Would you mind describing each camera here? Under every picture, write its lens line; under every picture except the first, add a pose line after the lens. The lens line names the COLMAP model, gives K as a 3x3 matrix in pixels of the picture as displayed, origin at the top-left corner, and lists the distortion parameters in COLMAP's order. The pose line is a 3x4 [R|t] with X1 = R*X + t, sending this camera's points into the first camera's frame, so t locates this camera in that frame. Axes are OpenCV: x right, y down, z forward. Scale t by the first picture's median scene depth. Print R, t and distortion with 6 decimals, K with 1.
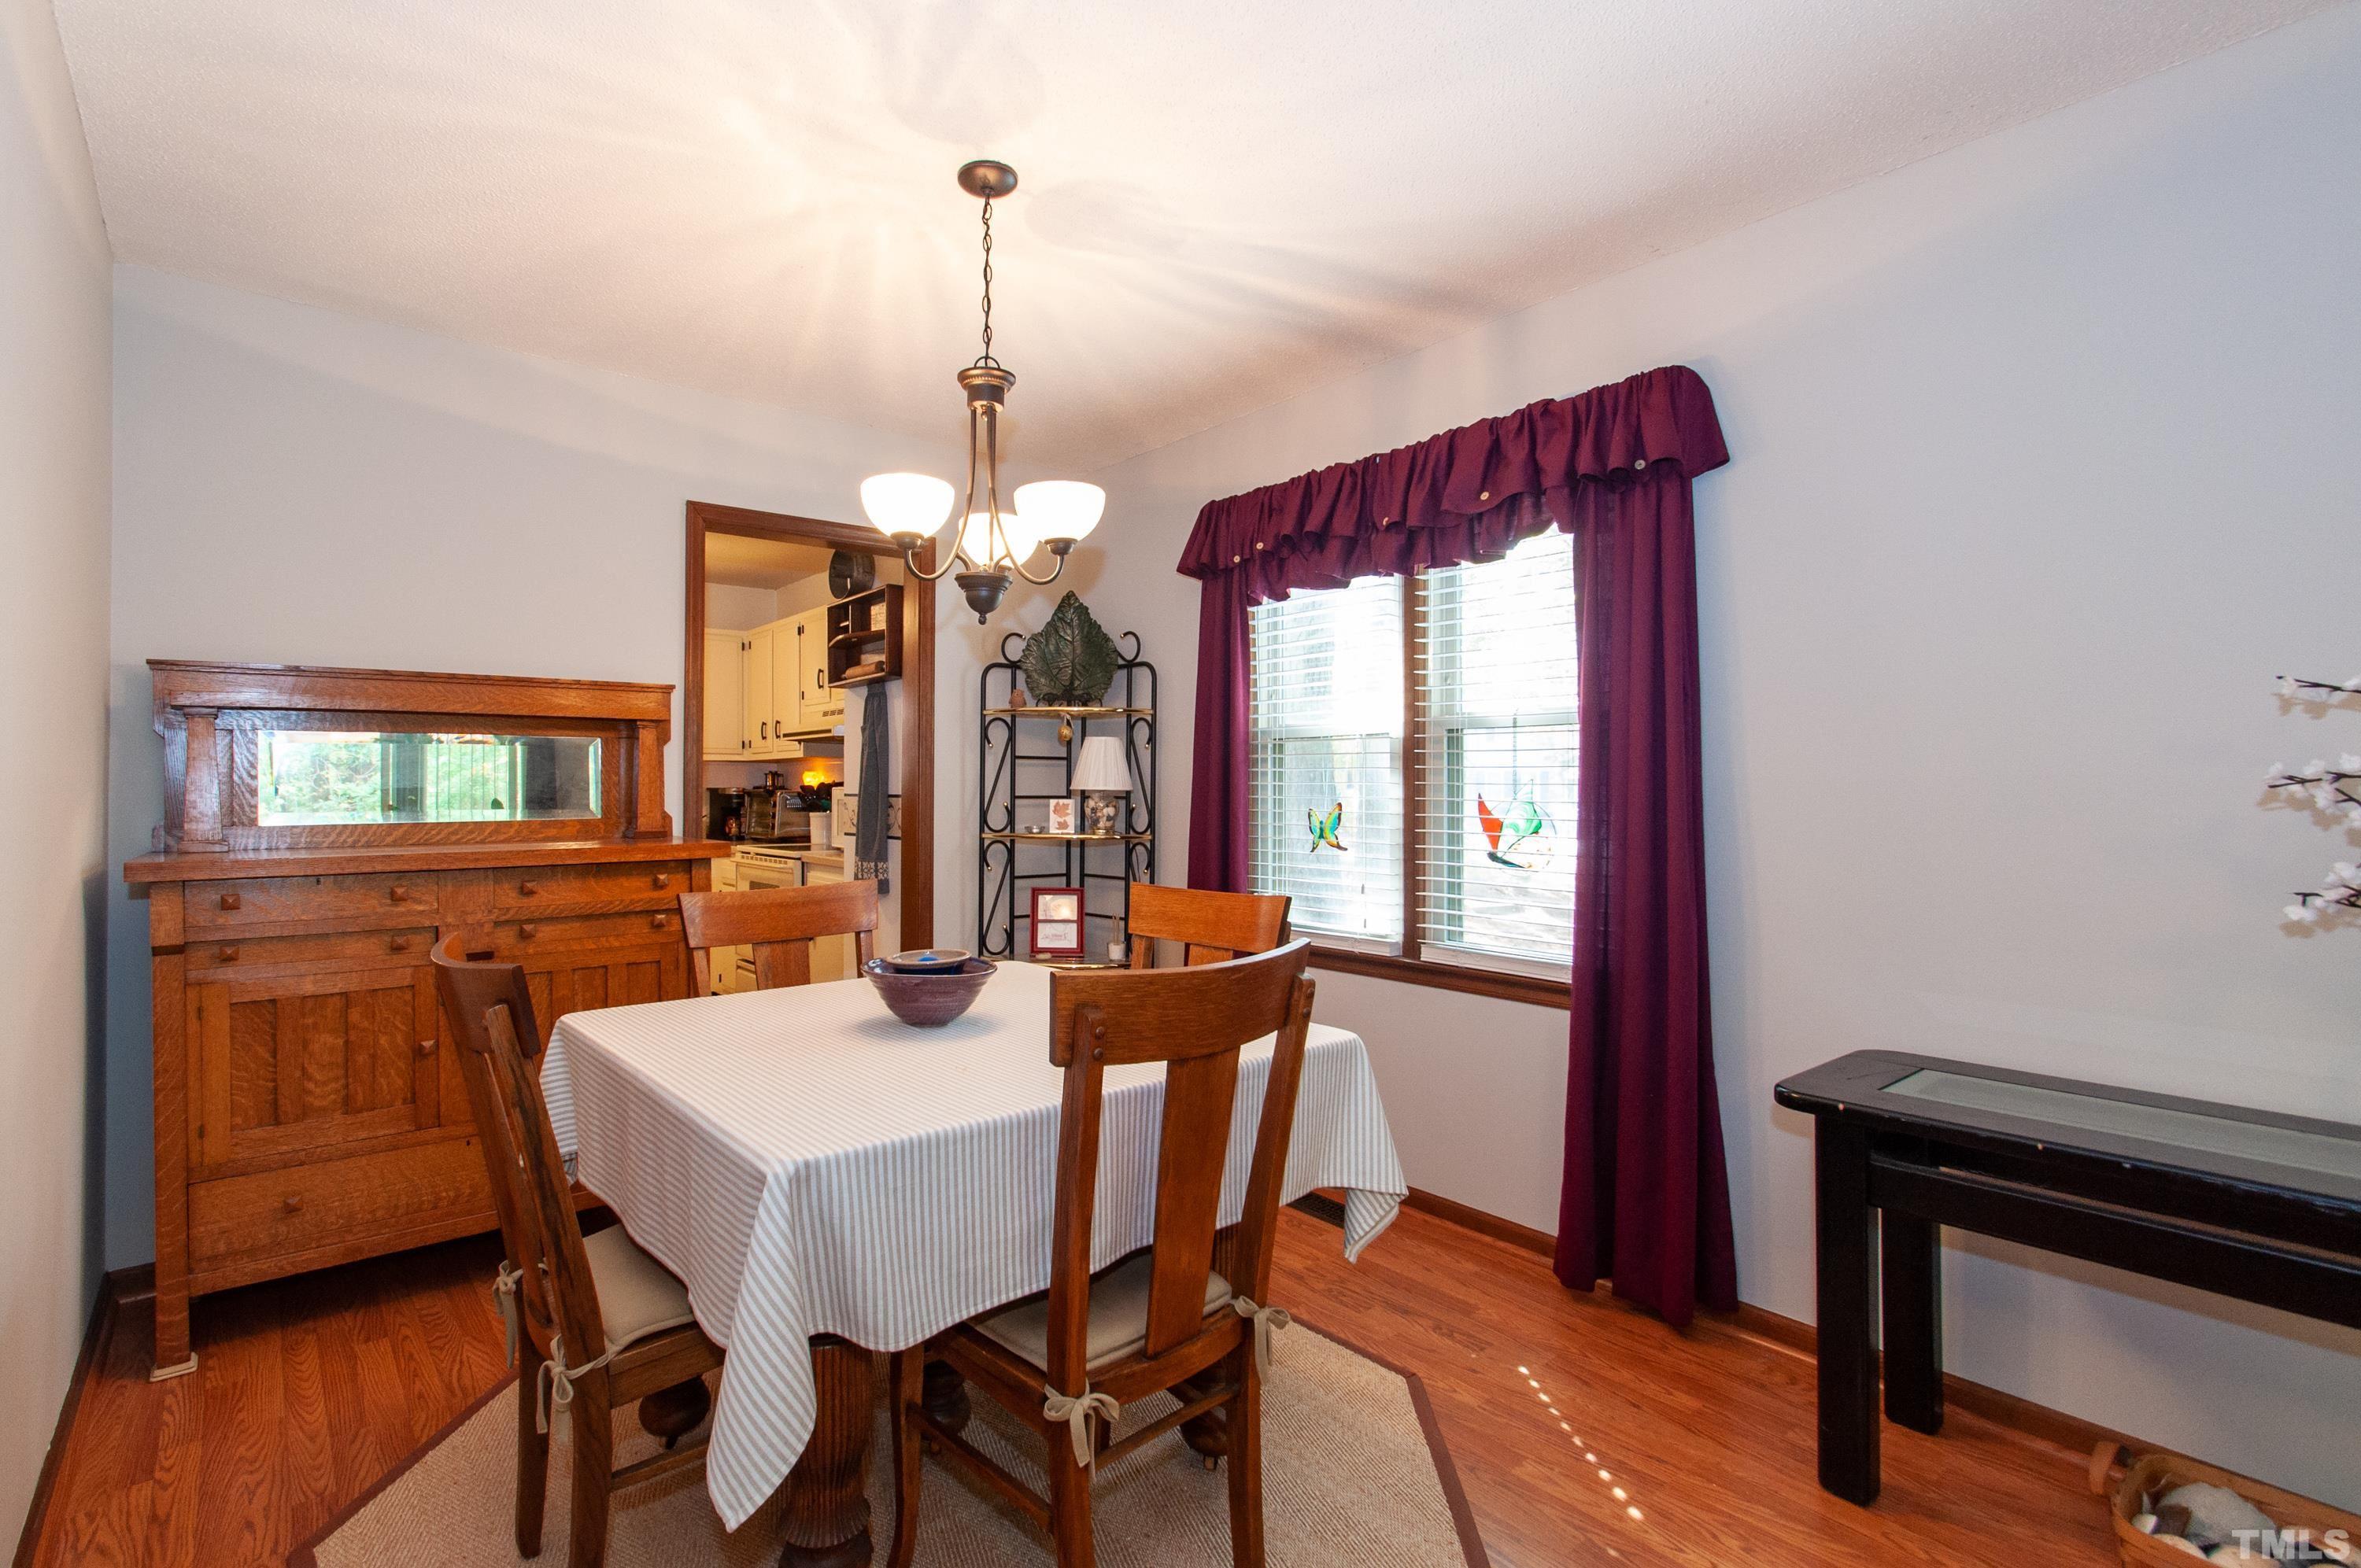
lens RADIAL K [[1068.0, 0, 1036.1], [0, 1068.0, 778.1], [0, 0, 1]] dist [-0.000741, -0.000348]
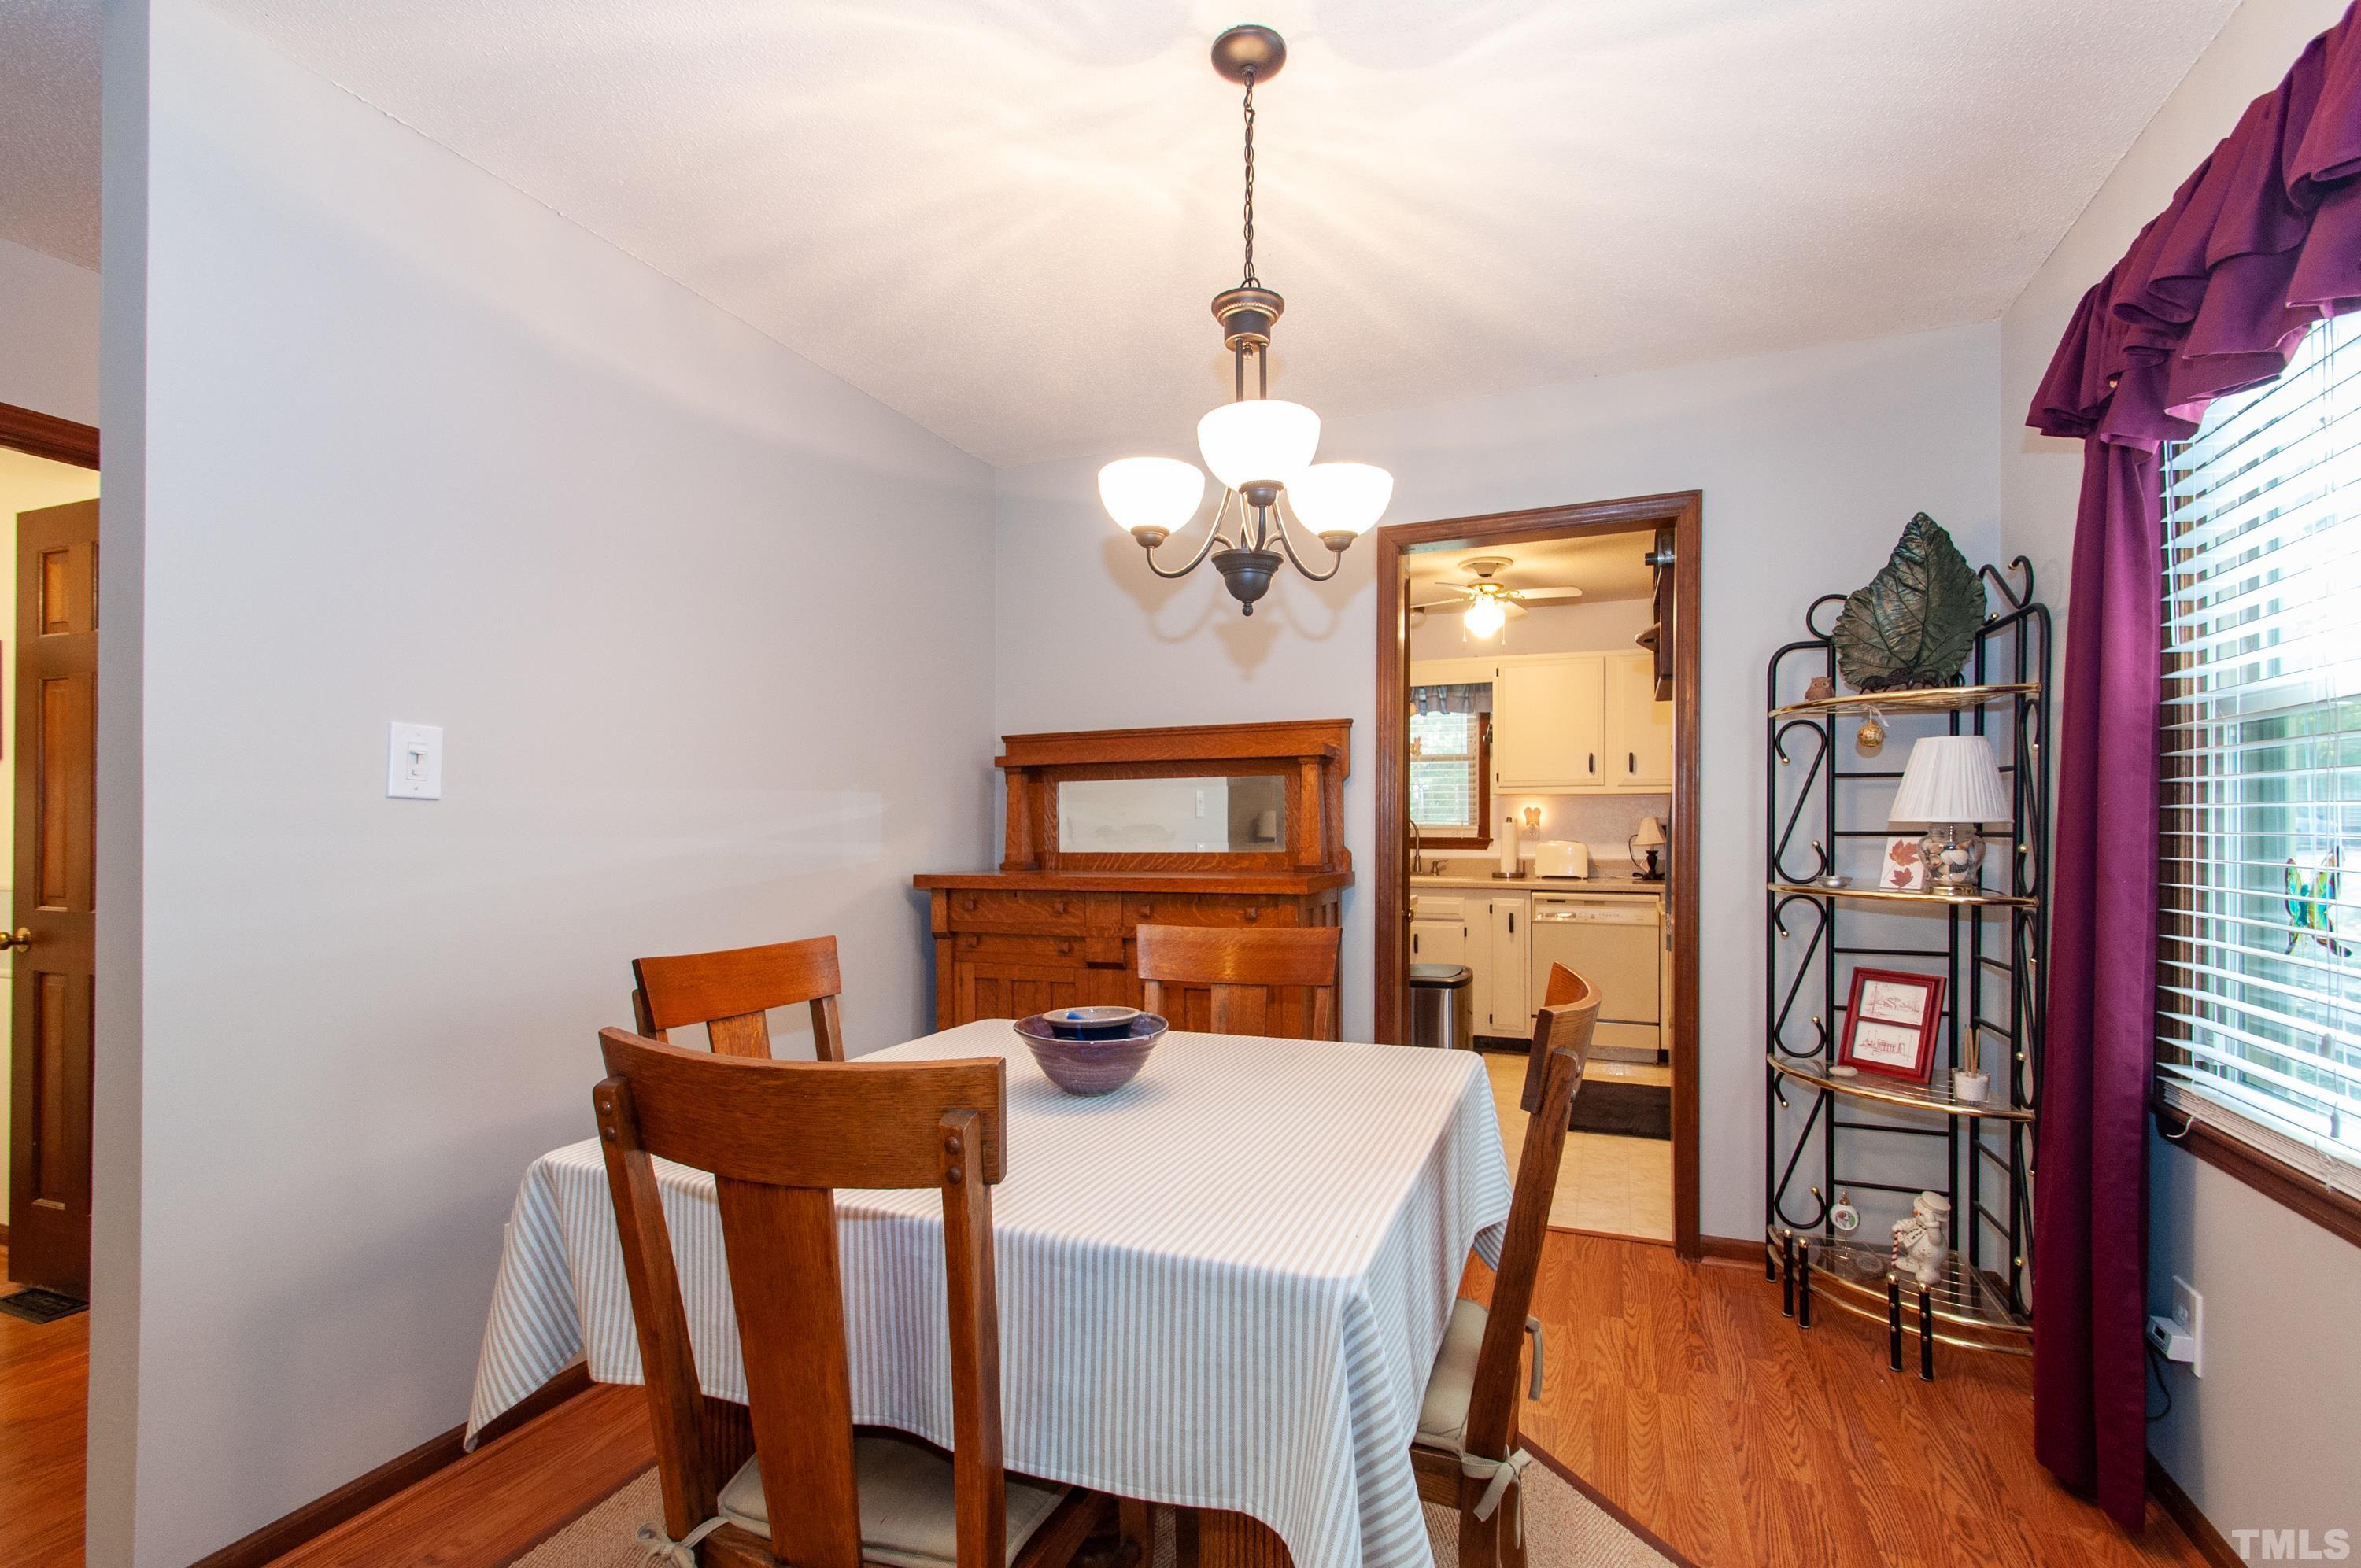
lens RADIAL K [[1028.4, 0, 1216.9], [0, 1028.4, 825.7], [0, 0, 1]] dist [-0.002232, -0.000355]
pose [[0.540909, -0.004088, -0.841071, 0.329903], [0.012490, 0.999917, 0.003173, 0.005894], [0.840988, -0.012221, 0.540916, 0.316835]]
